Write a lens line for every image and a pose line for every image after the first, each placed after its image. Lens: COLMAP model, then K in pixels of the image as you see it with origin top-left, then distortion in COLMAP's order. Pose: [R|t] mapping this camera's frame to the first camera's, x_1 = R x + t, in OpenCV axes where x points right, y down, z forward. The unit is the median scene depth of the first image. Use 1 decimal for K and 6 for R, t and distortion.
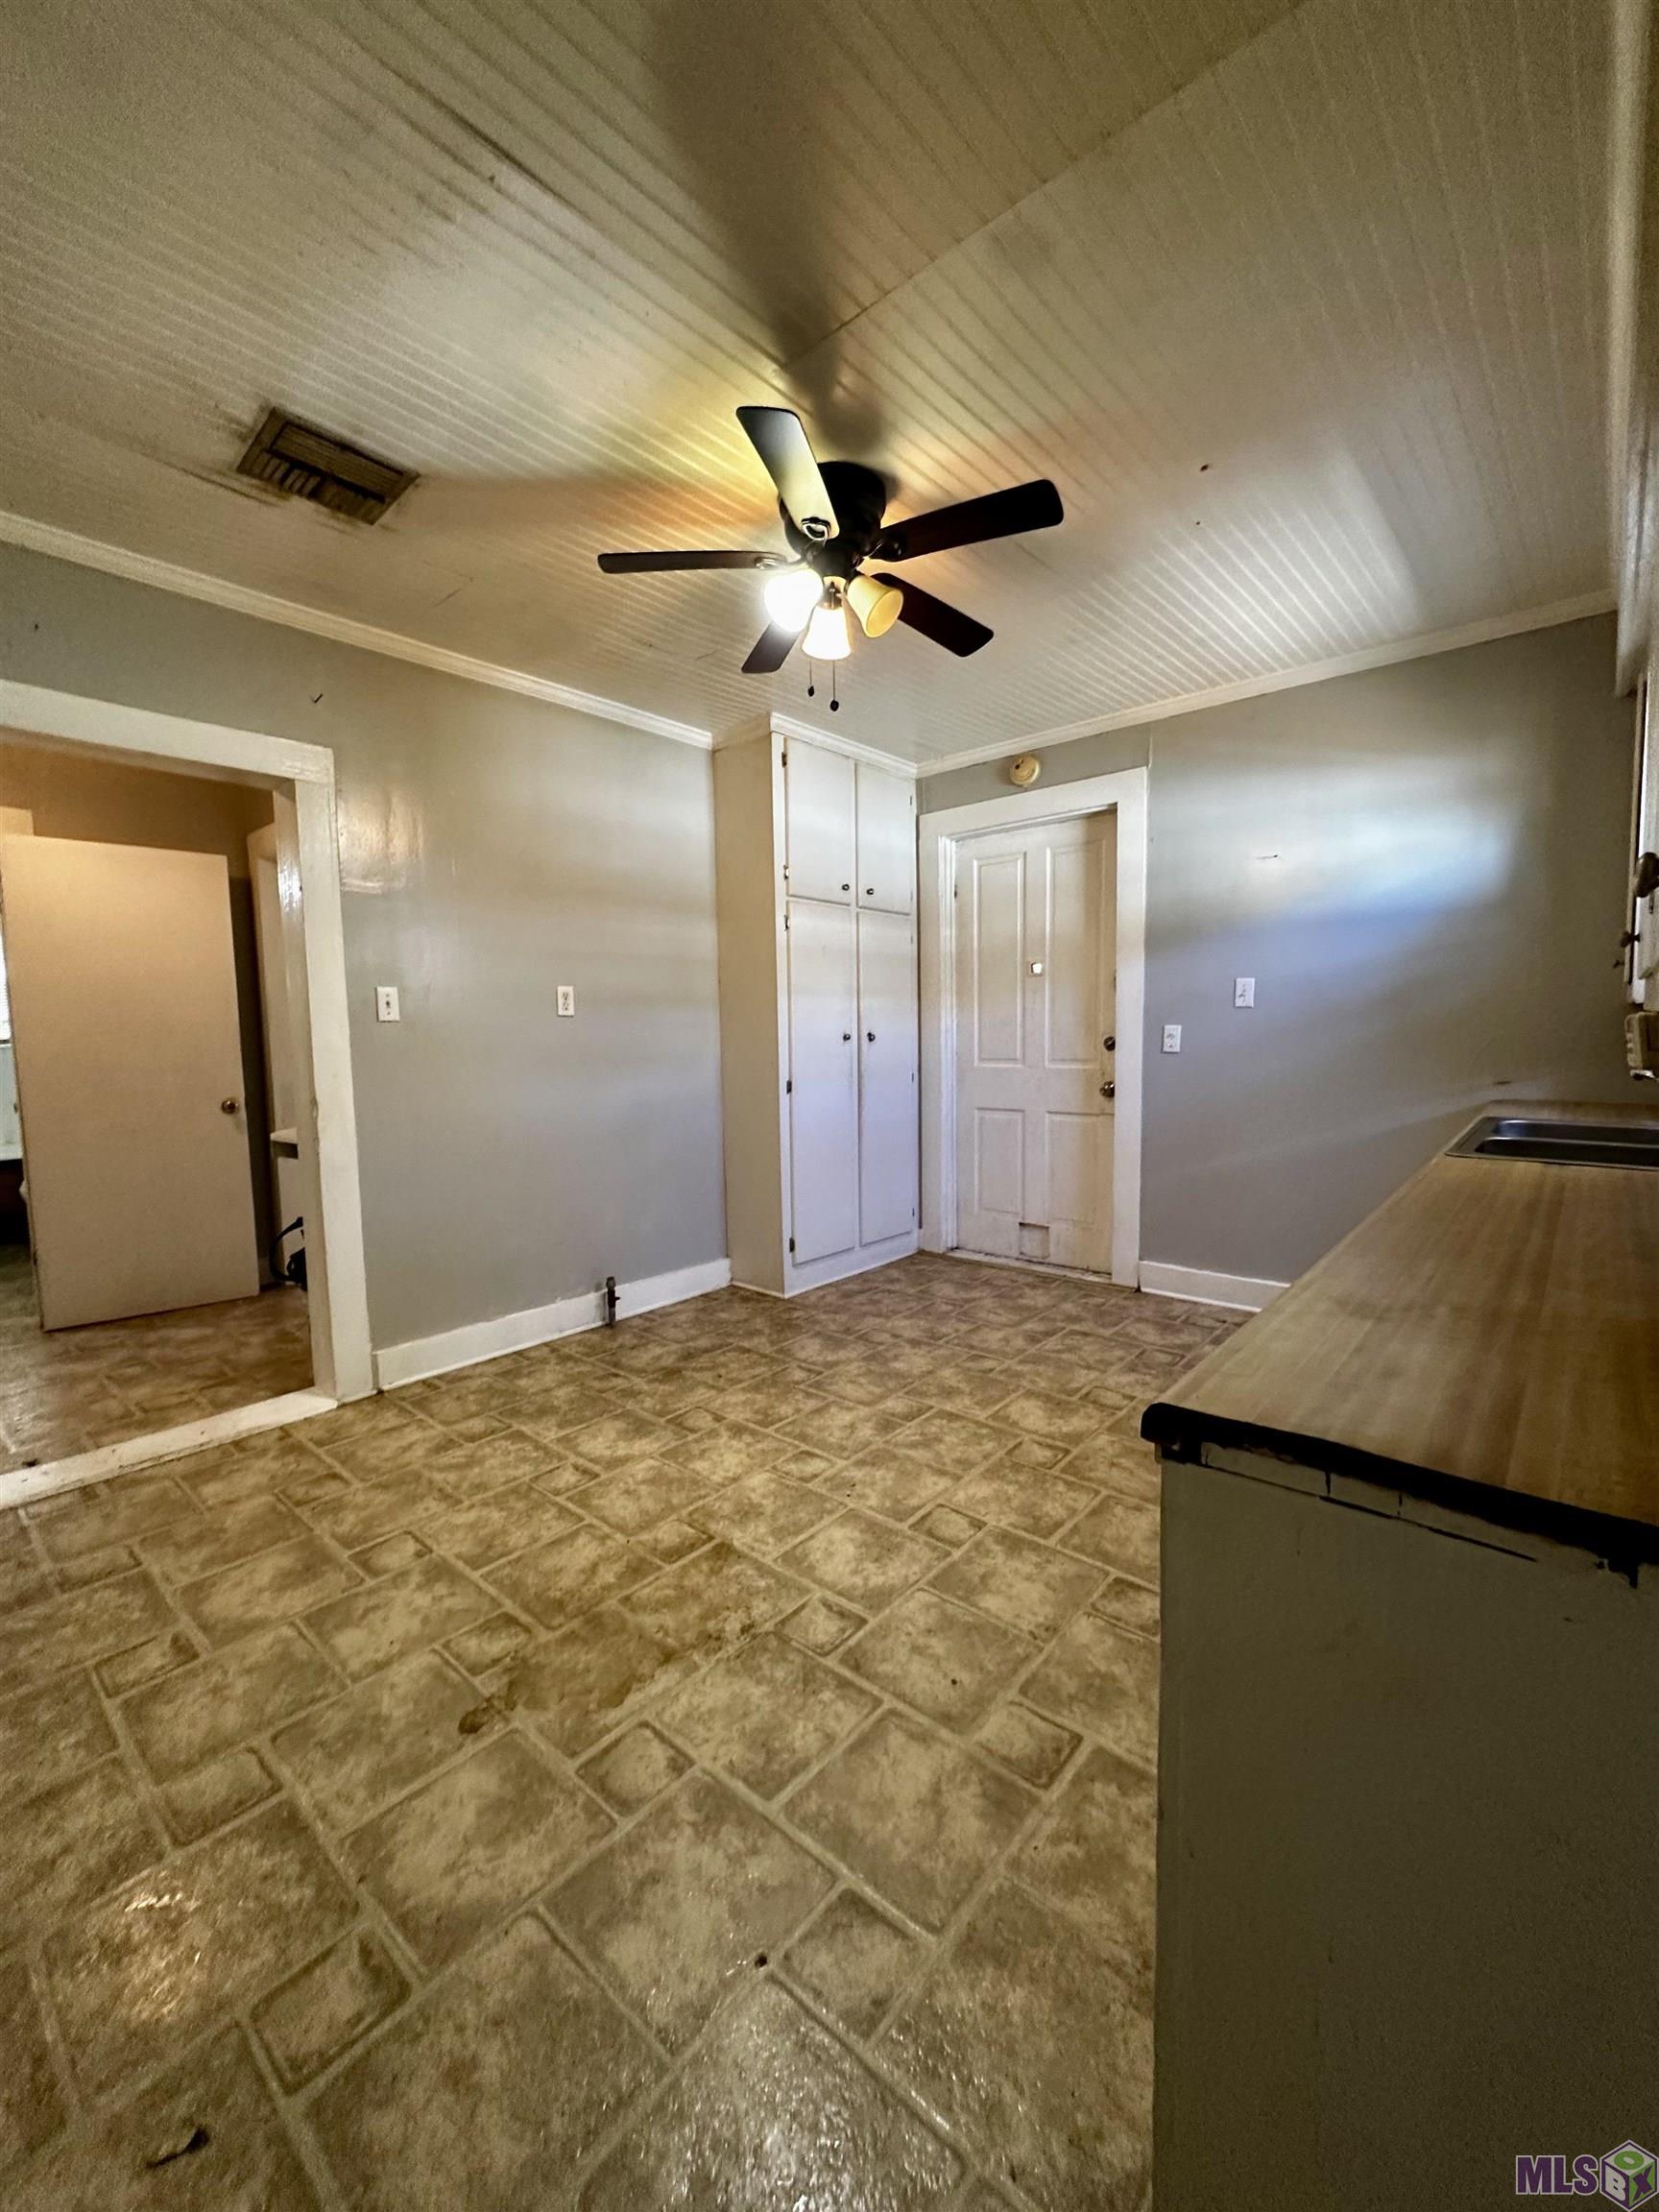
lens RADIAL K [[880.0, 0, 830.2], [0, 880.0, 1110.5], [0, 0, 1]] dist [-0.006630, 0.001170]
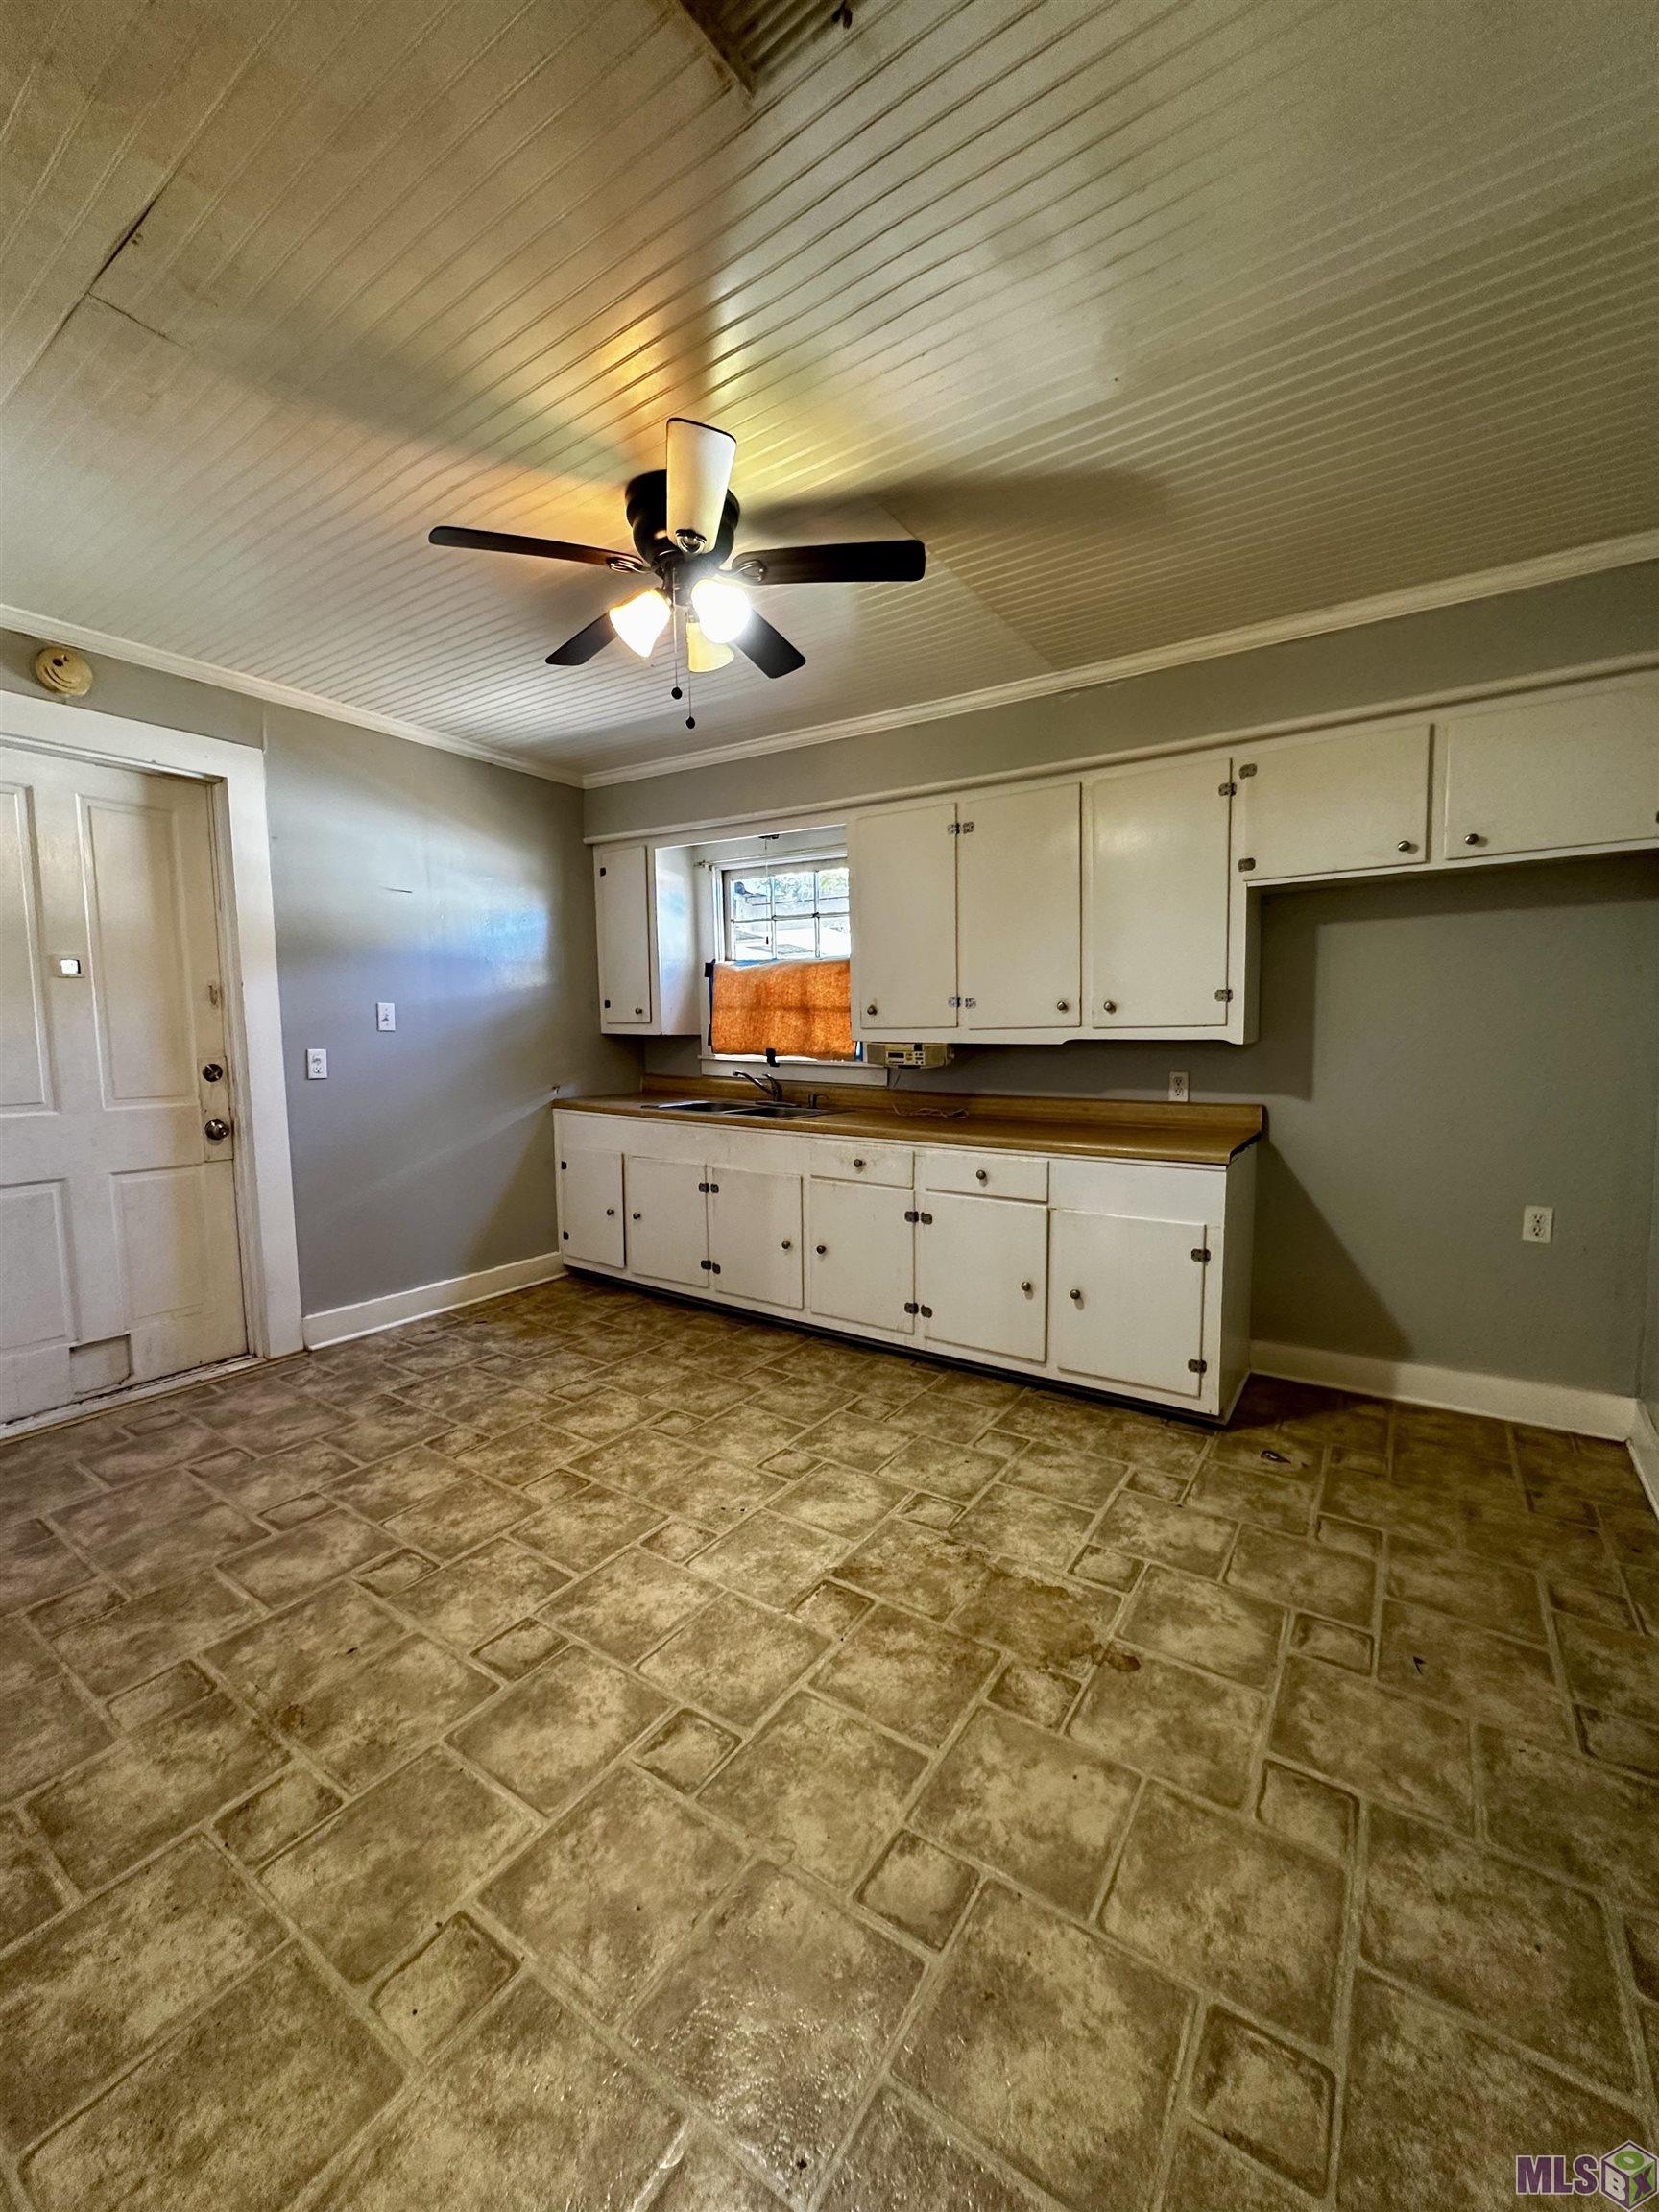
lens RADIAL K [[880.0, 0, 826.7], [0, 880.0, 1113.1], [0, 0, 1]] dist [-0.006630, 0.001170]
pose [[-0.116500, -0.077175, 0.990188, -0.945685], [0.096843, 0.991343, 0.088659, -0.098701], [-0.988458, 0.106221, -0.108018, 0.943478]]
